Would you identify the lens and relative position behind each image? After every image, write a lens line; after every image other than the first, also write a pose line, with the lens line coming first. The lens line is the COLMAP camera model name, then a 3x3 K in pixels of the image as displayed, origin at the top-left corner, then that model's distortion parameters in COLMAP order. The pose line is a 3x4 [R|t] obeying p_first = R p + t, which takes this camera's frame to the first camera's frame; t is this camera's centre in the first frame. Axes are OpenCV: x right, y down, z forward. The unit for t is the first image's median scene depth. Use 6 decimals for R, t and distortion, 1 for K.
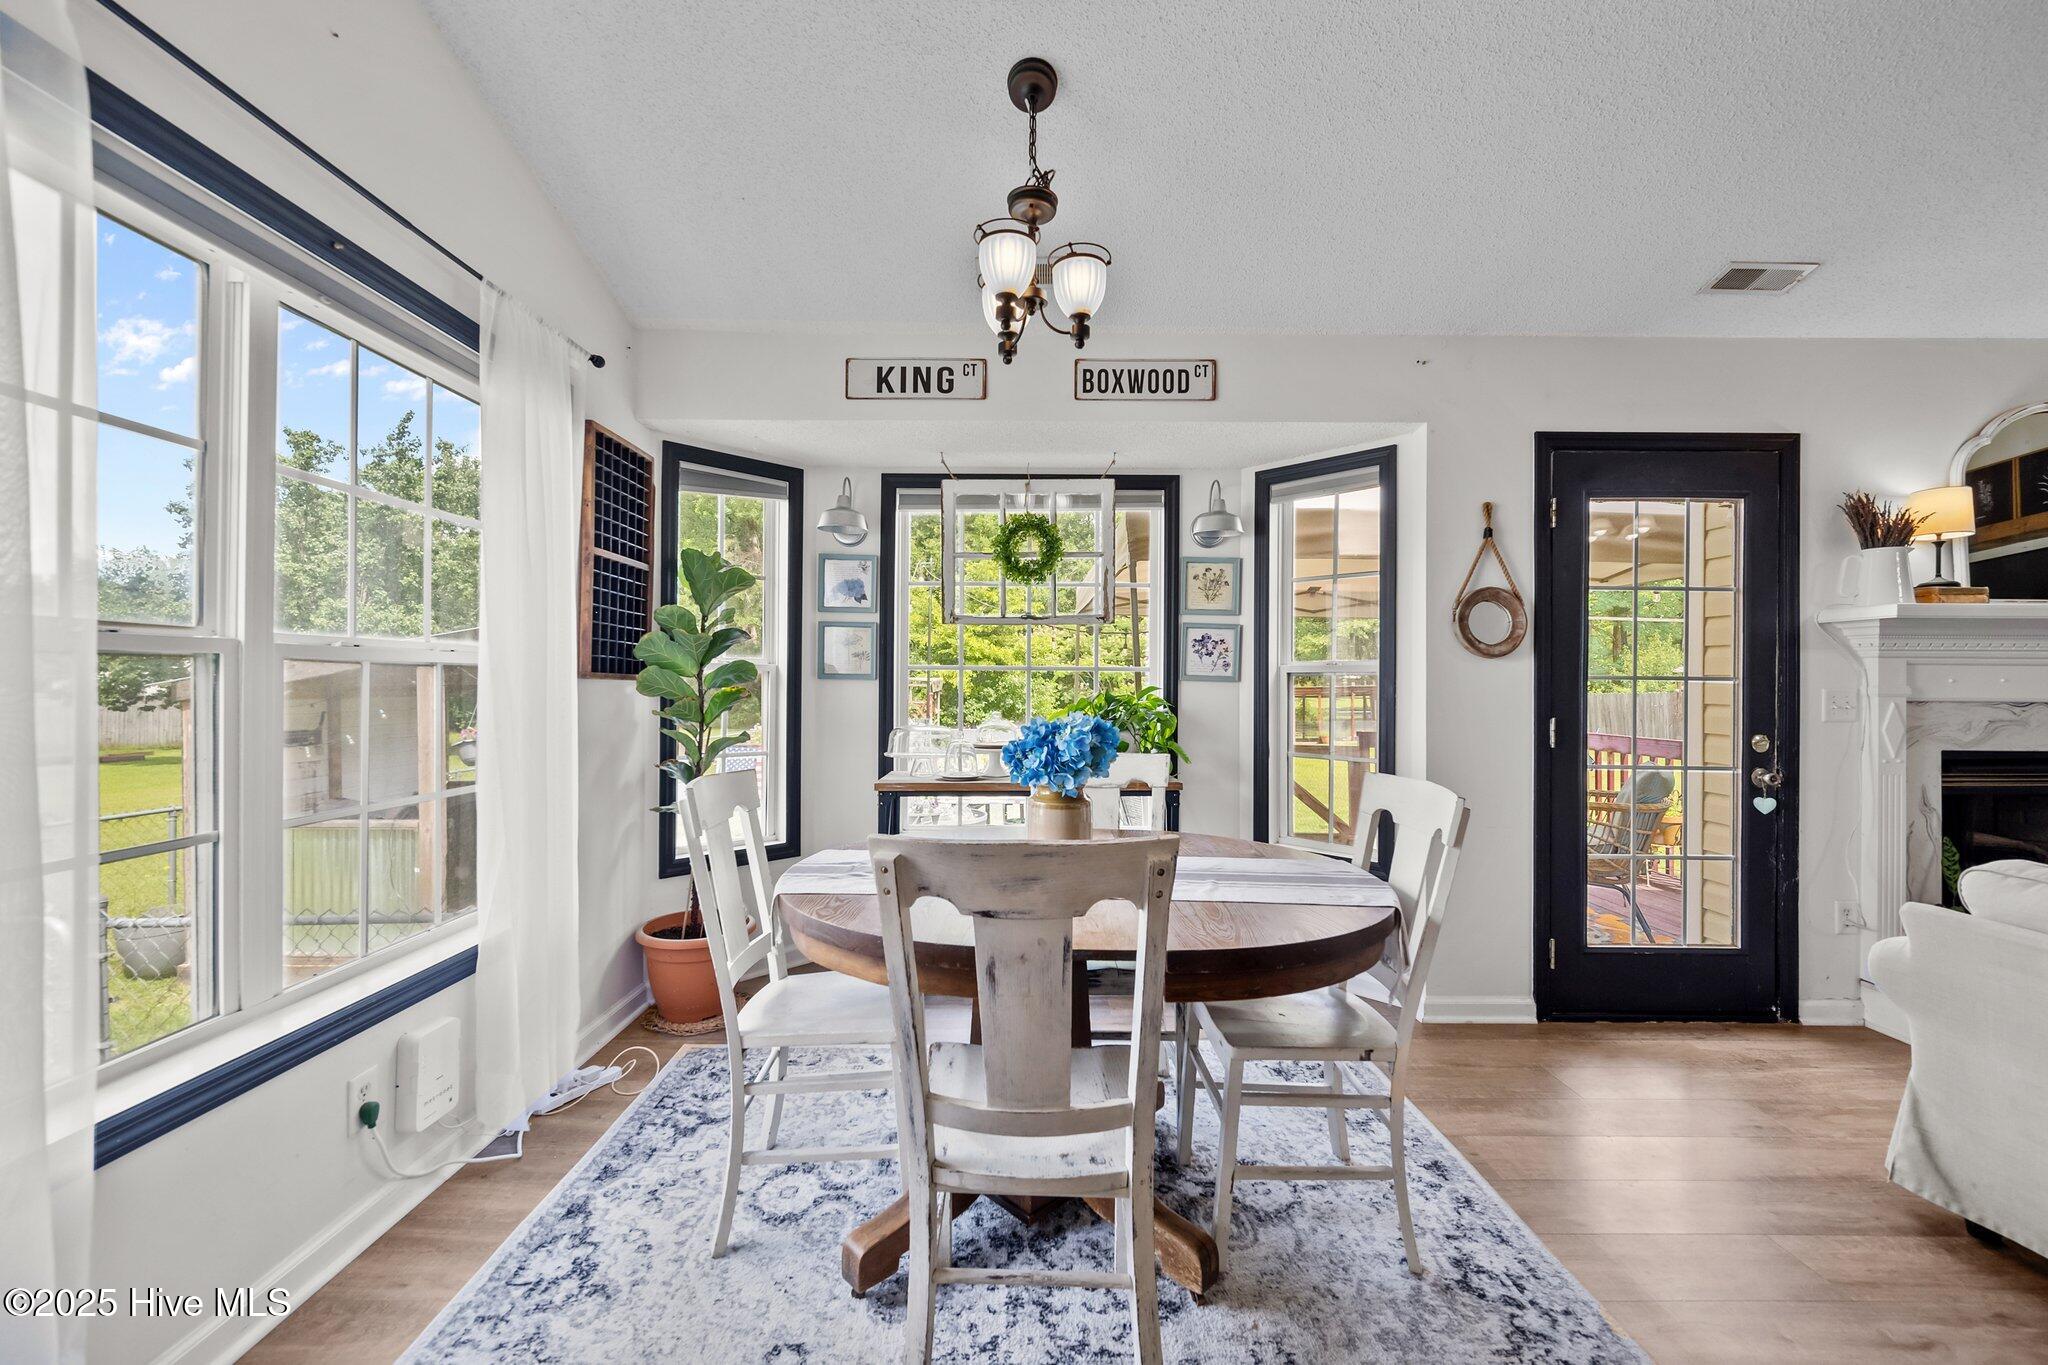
lens RADIAL K [[813.6, 0, 1029.4], [0, 813.6, 679.2], [0, 0, 1]] dist [-0.001028, 0.001240]
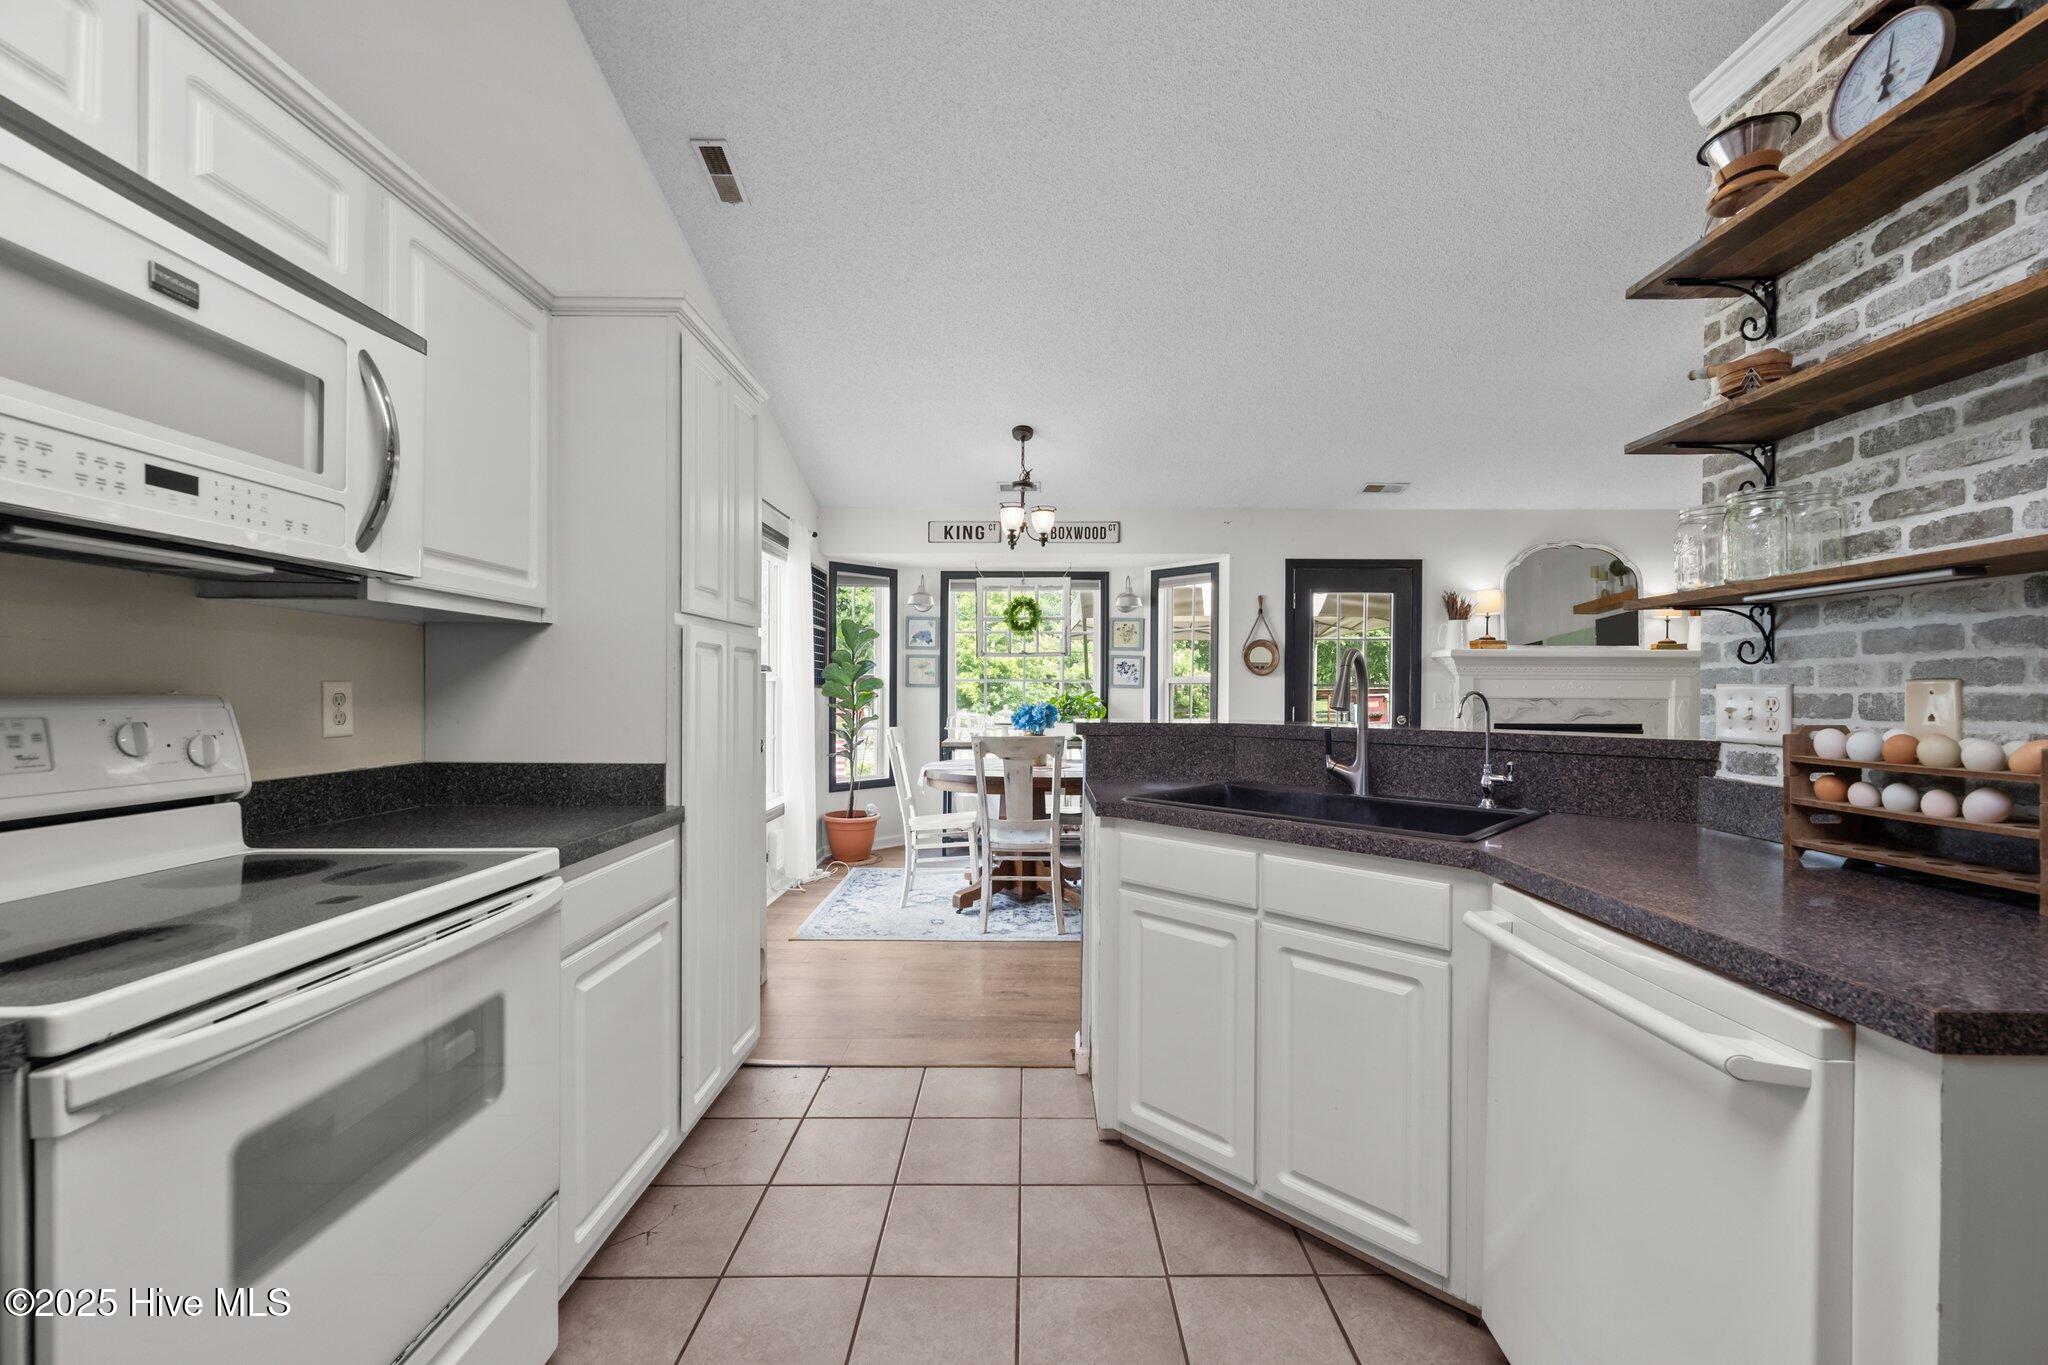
lens RADIAL K [[813.6, 0, 1024.6], [0, 813.6, 696.7], [0, 0, 1]] dist [-0.001028, 0.001240]
pose [[0.999962, -0.001234, -0.008653, 0.019626], [0.001362, 0.999889, 0.014846, -0.006150], [0.008634, -0.014857, 0.999852, -0.938861]]
